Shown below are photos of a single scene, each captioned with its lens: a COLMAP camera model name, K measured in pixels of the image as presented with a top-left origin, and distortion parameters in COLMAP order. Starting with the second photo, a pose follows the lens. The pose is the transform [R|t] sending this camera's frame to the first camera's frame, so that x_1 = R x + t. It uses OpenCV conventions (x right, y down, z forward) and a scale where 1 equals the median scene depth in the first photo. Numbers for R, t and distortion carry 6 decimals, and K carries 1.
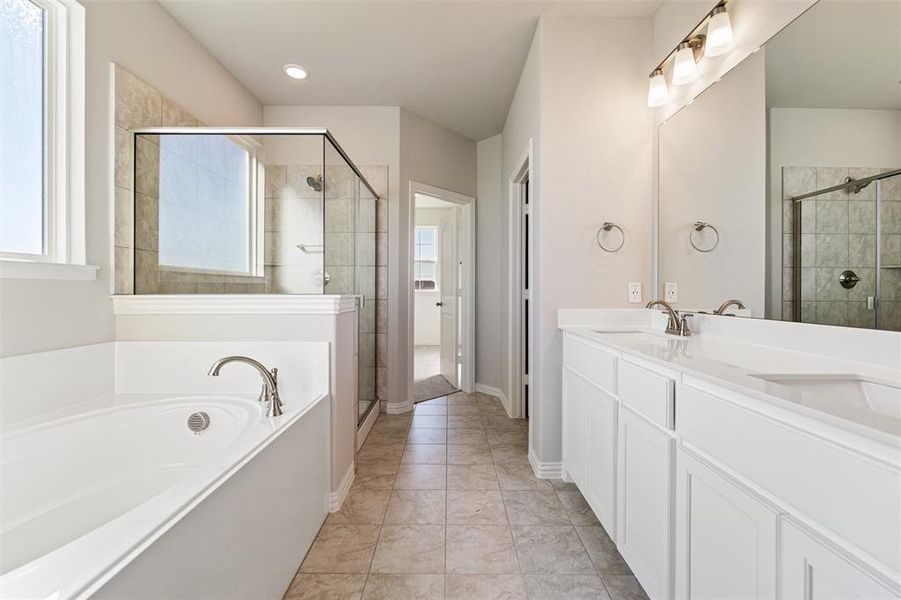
lens RADIAL K [[364.2, 0, 447.6], [0, 364.2, 291.5], [0, 0, 1]] dist [-0.003117, 0.000023]
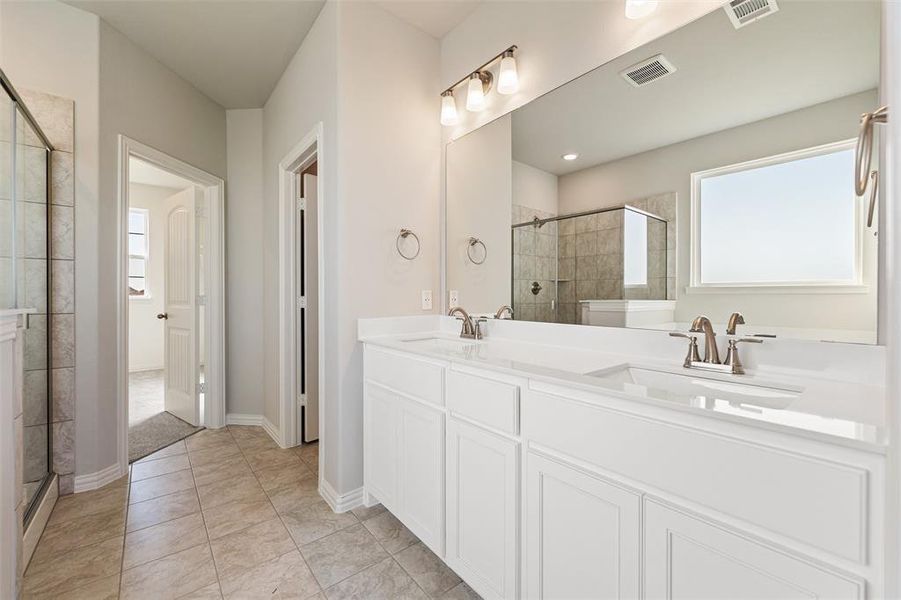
lens RADIAL K [[364.2, 0, 447.8], [0, 364.2, 297.7], [0, 0, 1]] dist [-0.003117, 0.000023]
pose [[0.774903, -0.007302, 0.632037, -0.064565], [0.004766, 0.999972, 0.005709, -0.006204], [-0.632062, -0.001412, 0.774917, 0.108990]]
